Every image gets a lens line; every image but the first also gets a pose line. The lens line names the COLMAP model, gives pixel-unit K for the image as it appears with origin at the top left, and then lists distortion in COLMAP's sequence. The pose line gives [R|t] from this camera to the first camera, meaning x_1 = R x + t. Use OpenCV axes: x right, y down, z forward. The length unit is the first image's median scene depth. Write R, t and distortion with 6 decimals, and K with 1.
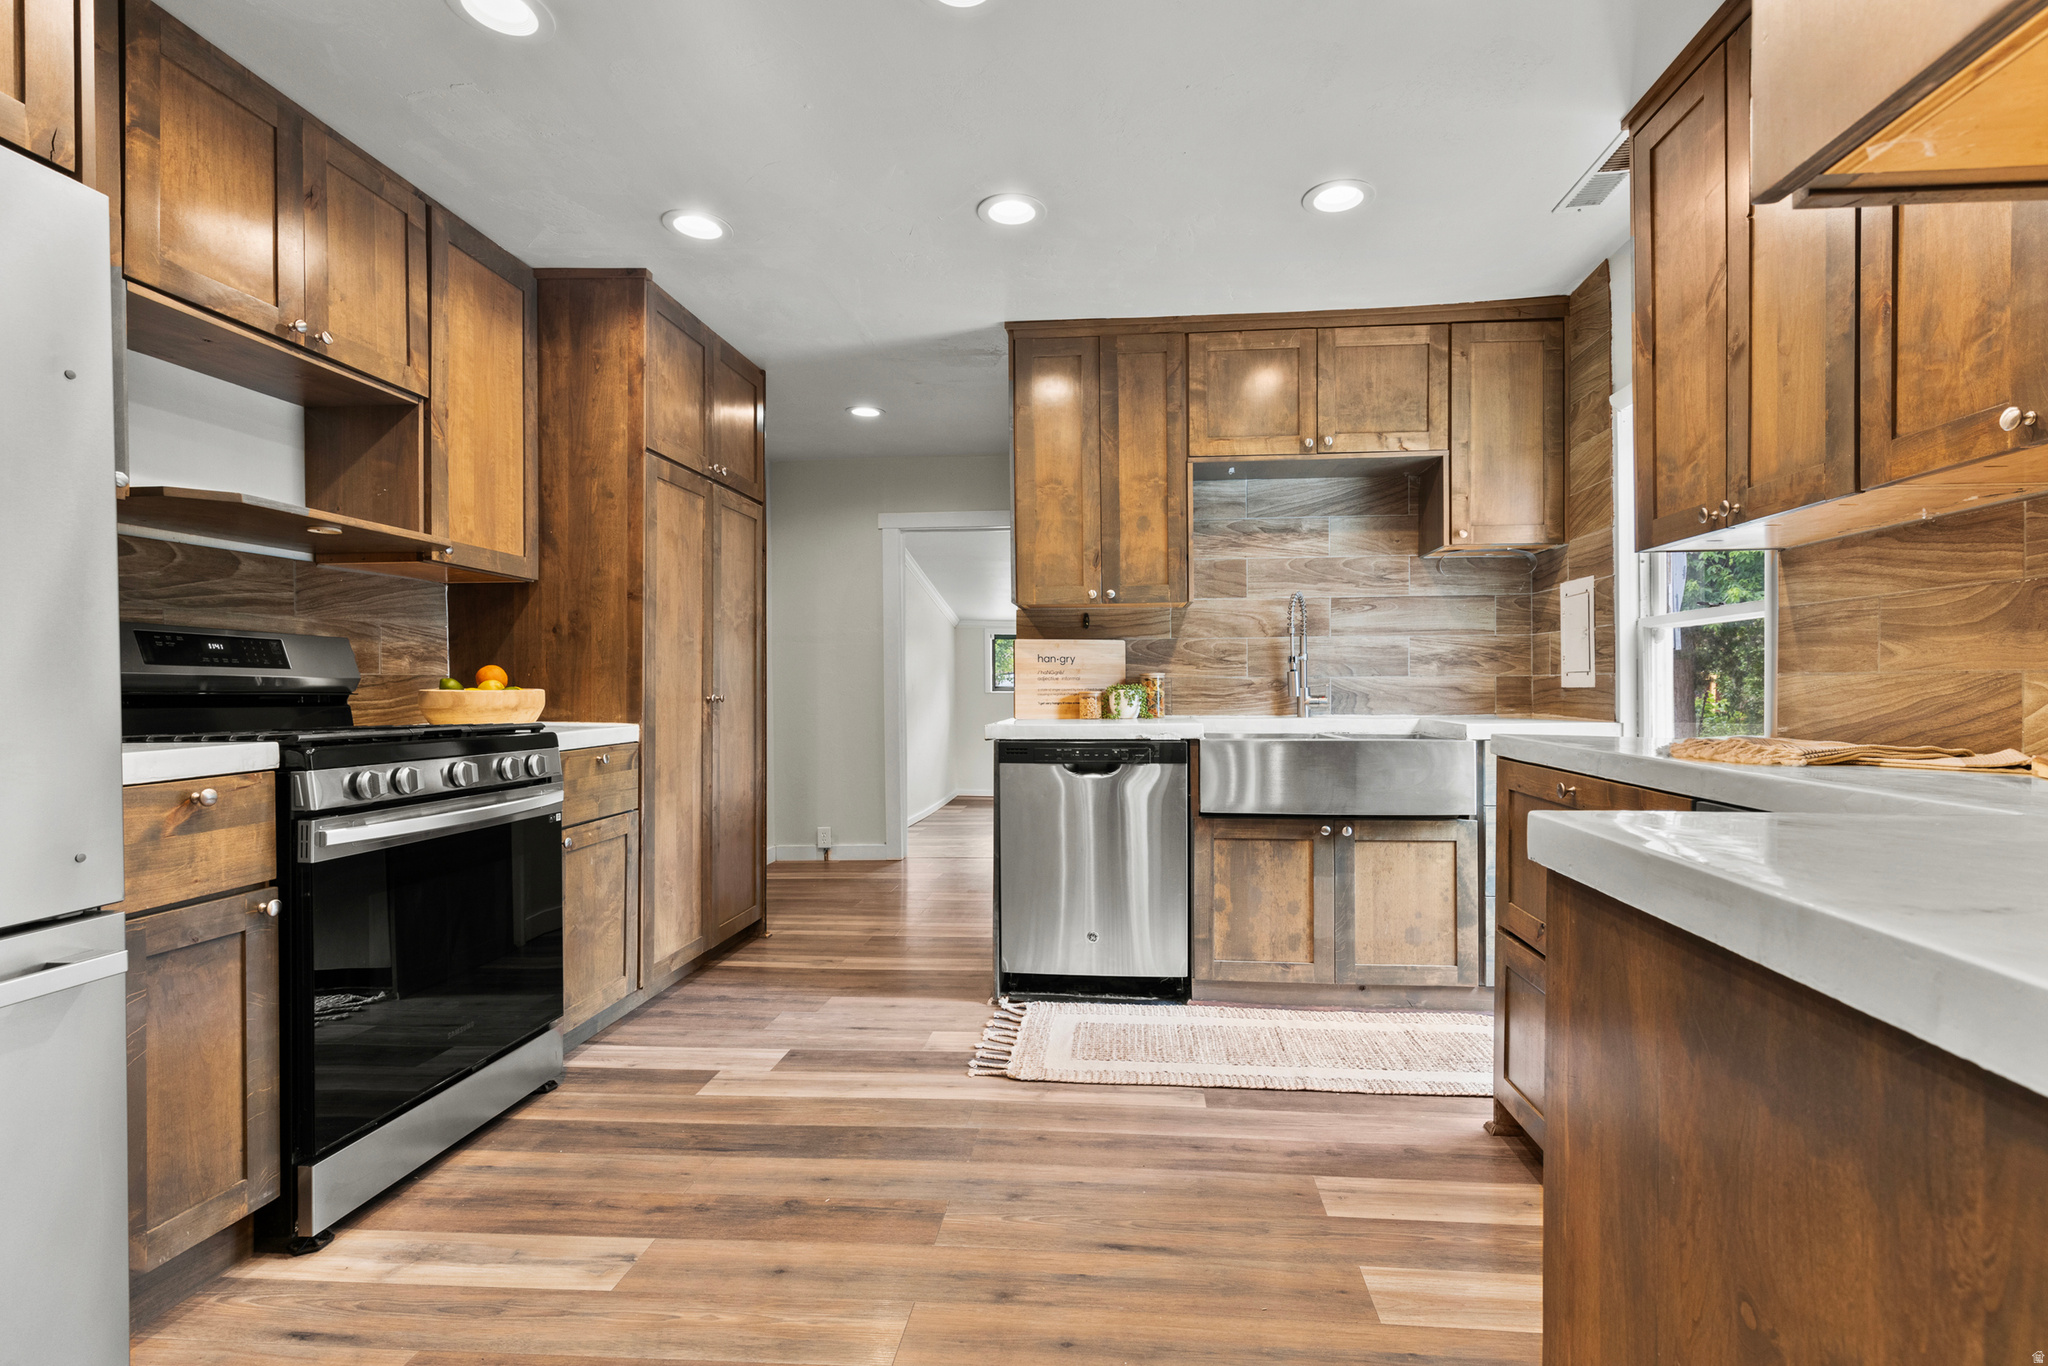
lens RADIAL K [[907.8, 0, 978.3], [0, 907.8, 692.5], [0, 0, 1]] dist [0.003941, -0.000502]
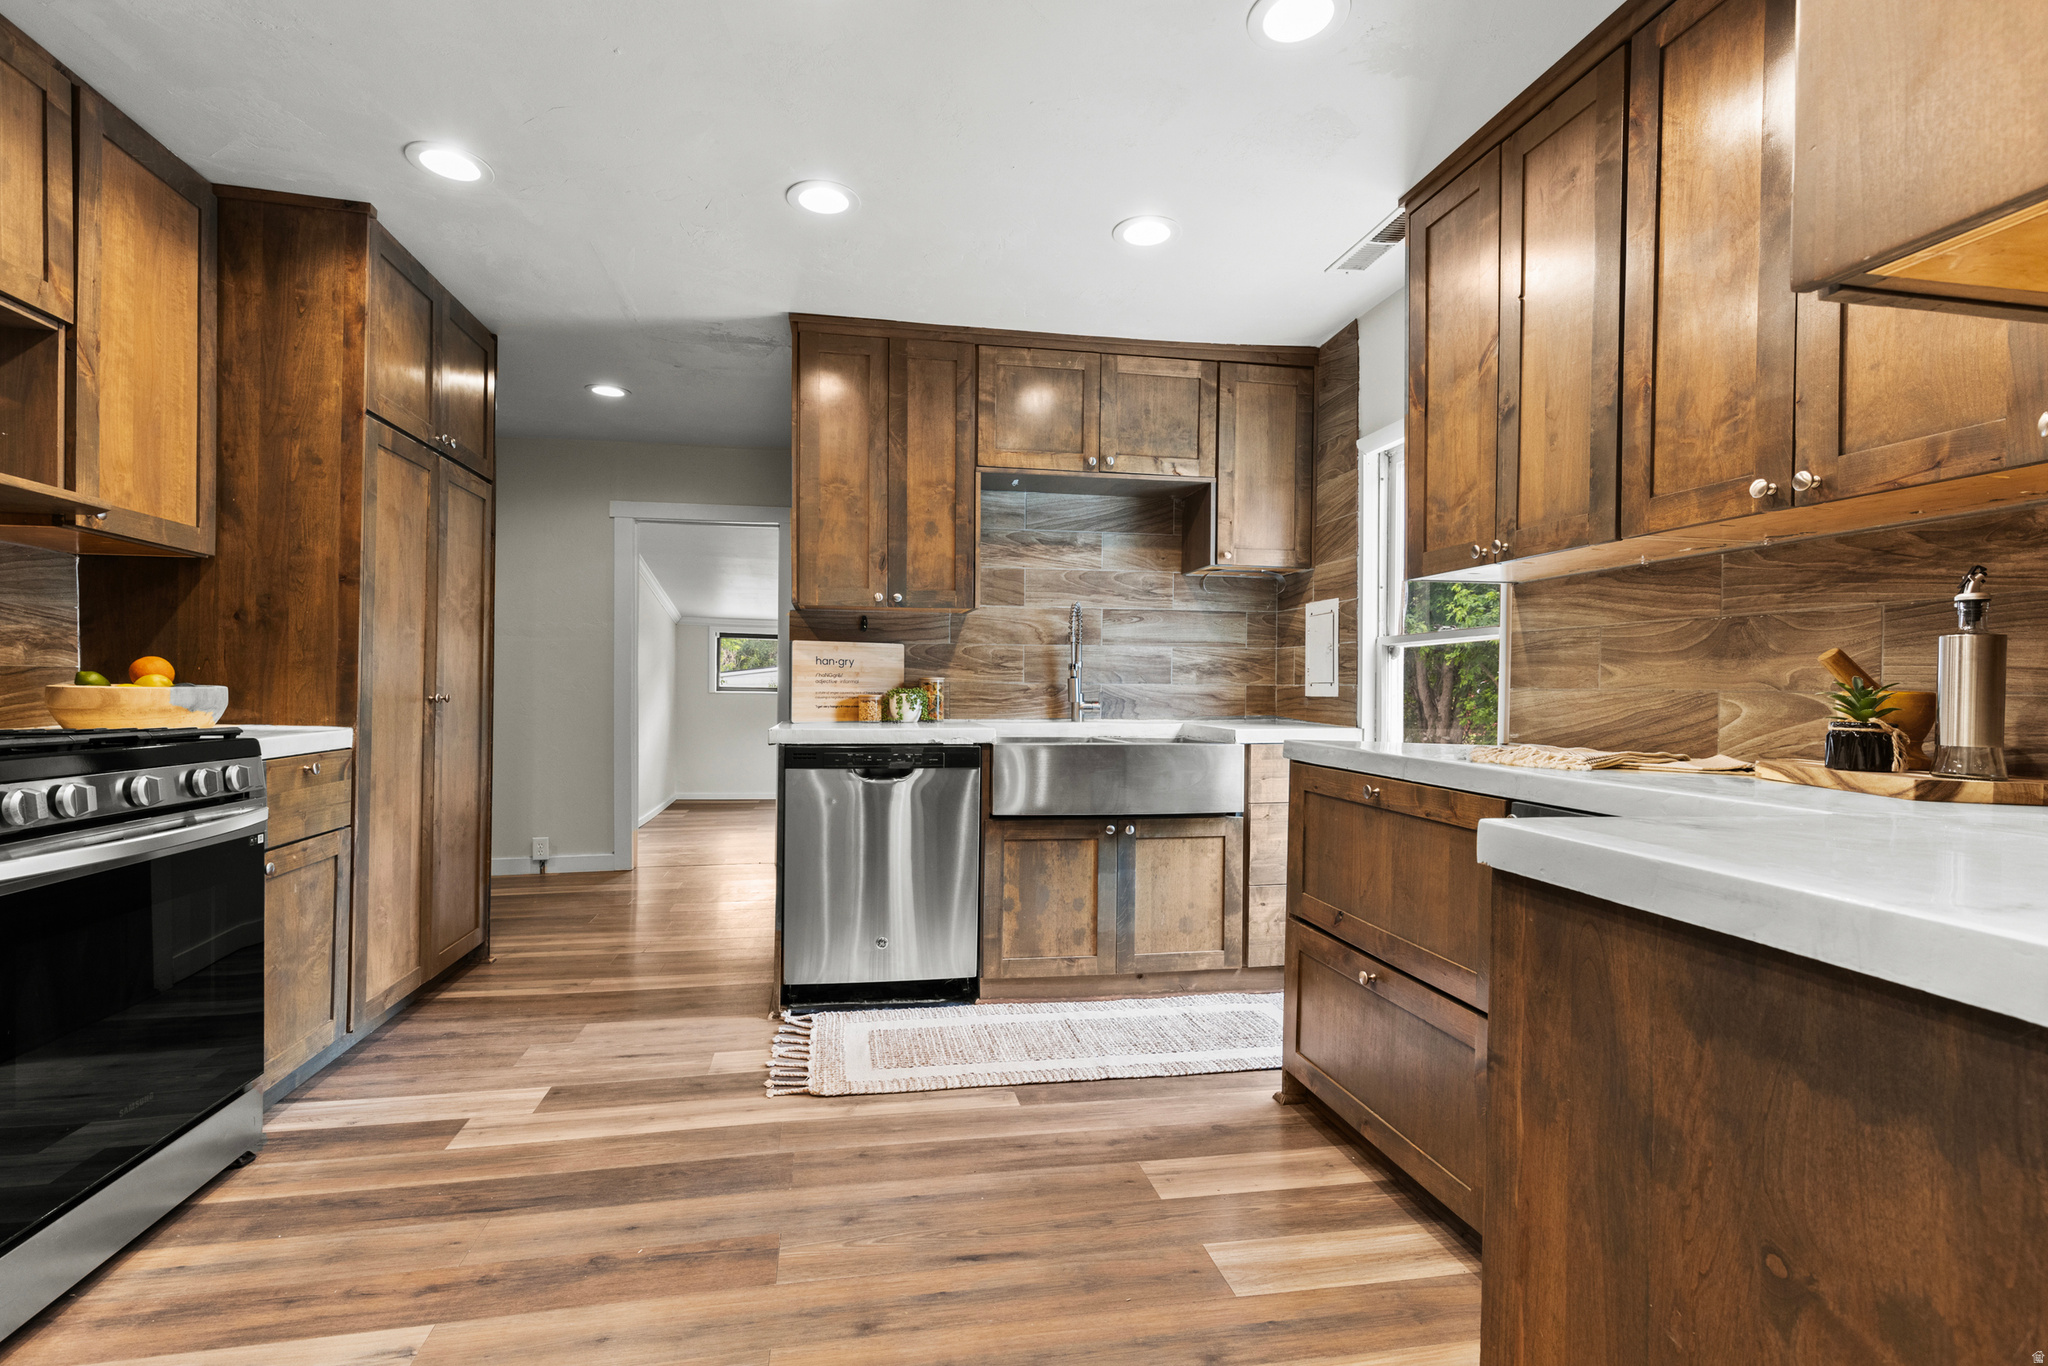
lens RADIAL K [[907.8, 0, 908.7], [0, 907.8, 693.9], [0, 0, 1]] dist [0.003941, -0.000502]
pose [[0.967746, 0.008874, 0.251771, -0.104168], [-0.009475, 0.999954, 0.001177, -0.004760], [-0.251749, -0.003525, 0.967786, 0.035374]]
